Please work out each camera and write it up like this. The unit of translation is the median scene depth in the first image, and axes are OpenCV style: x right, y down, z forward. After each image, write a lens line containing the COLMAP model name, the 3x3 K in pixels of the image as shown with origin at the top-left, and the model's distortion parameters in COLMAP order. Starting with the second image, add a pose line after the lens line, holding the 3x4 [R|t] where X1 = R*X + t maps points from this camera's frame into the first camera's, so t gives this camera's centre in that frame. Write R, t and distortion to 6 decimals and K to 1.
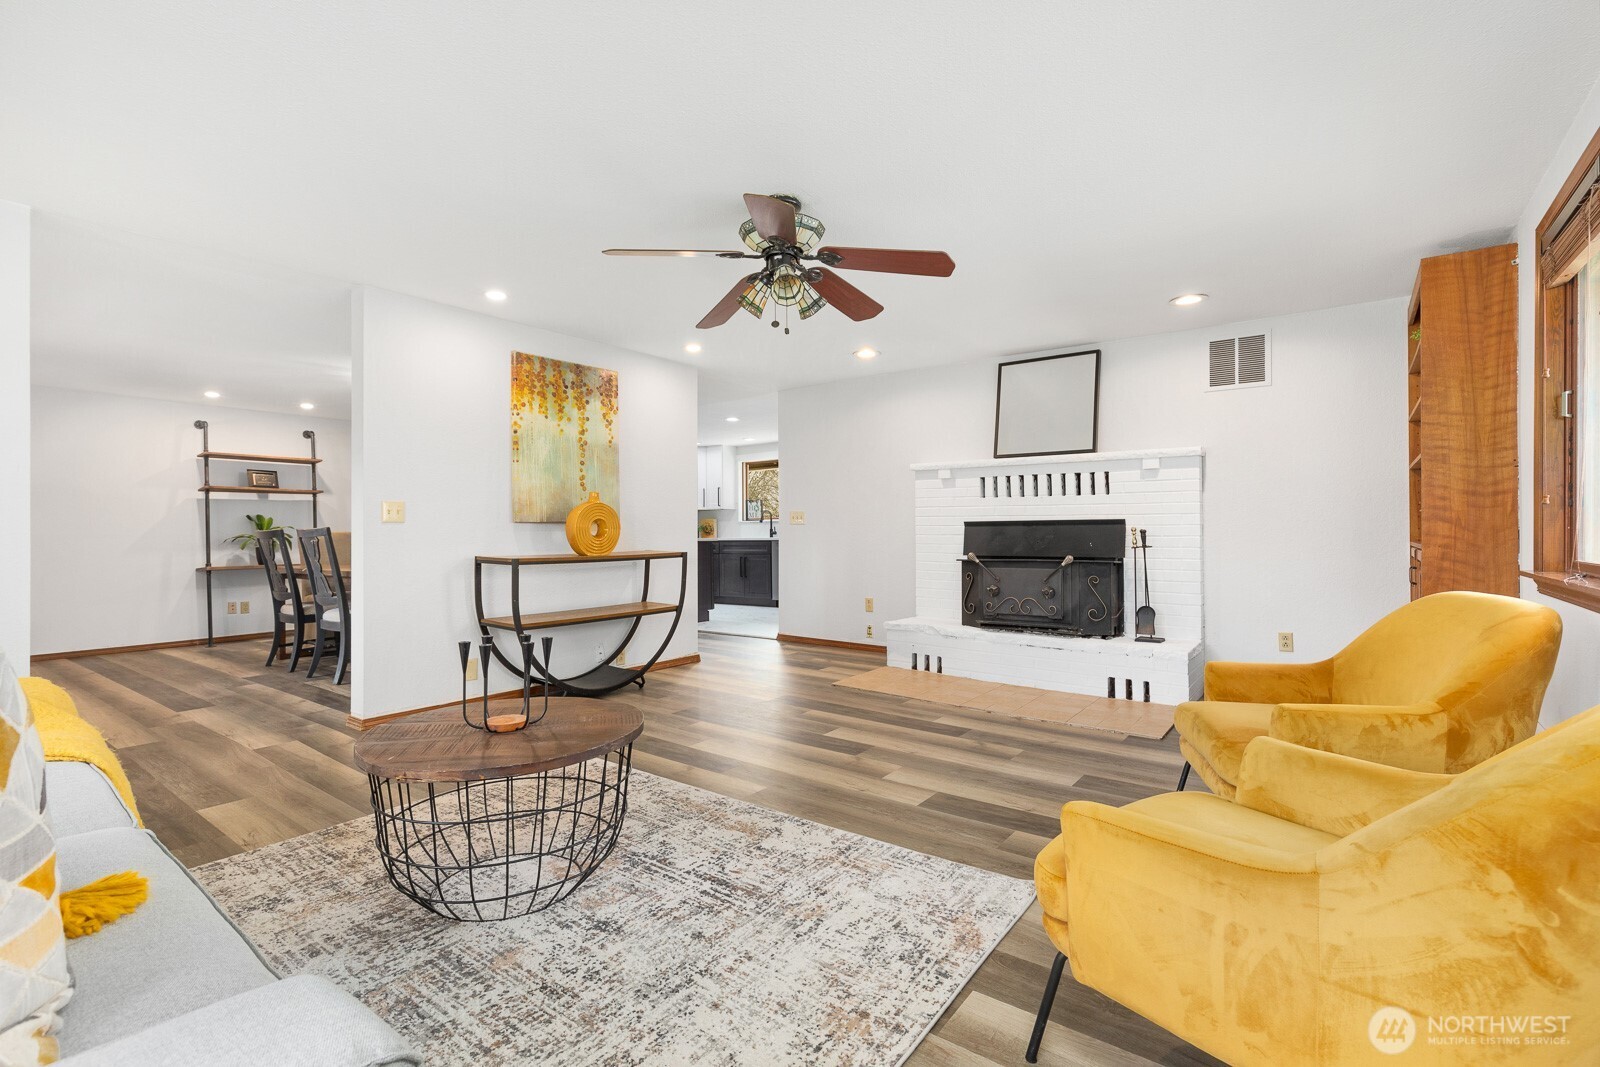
lens RADIAL K [[729.4, 0, 799.4], [0, 729.4, 527.4], [0, 0, 1]] dist [0.000054, -0.000128]
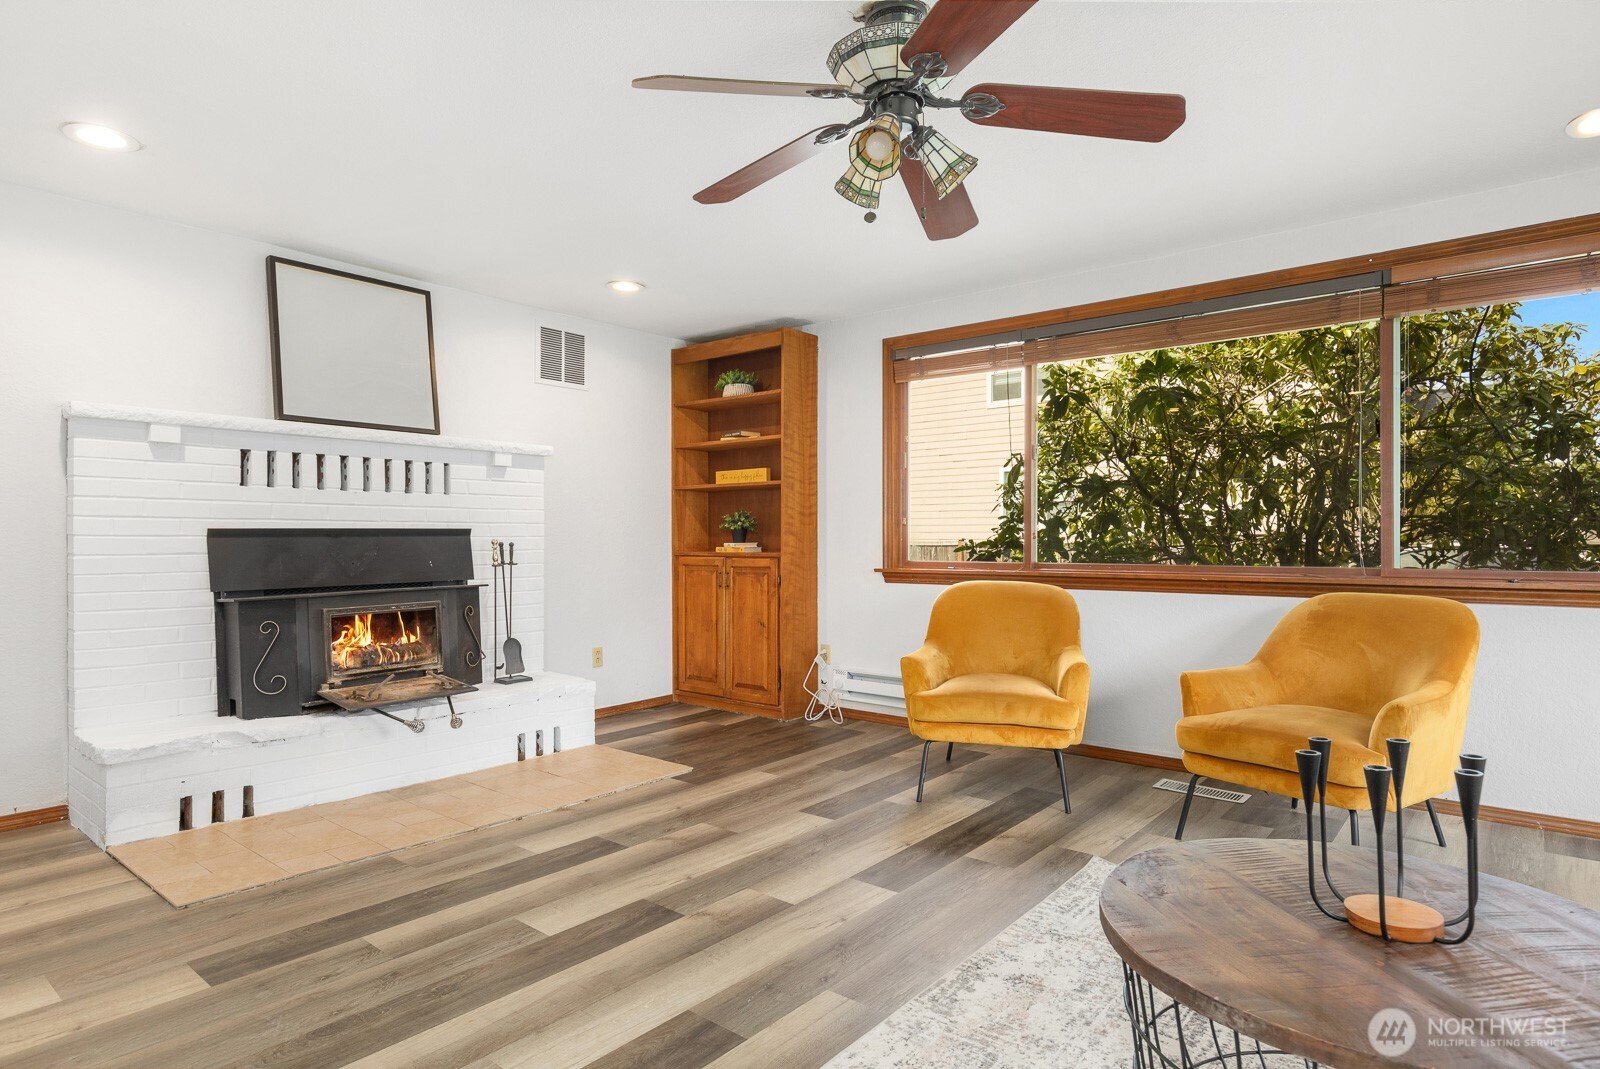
lens RADIAL K [[889.7, 0, 800.3], [0, 889.7, 540.8], [0, 0, 1]] dist [0.003031, -0.000187]
pose [[0.039829, 0.001677, 0.999205, -0.490667], [0.002830, 0.999994, -0.001791, 0.004098], [-0.999203, 0.002899, 0.039824, 0.657479]]
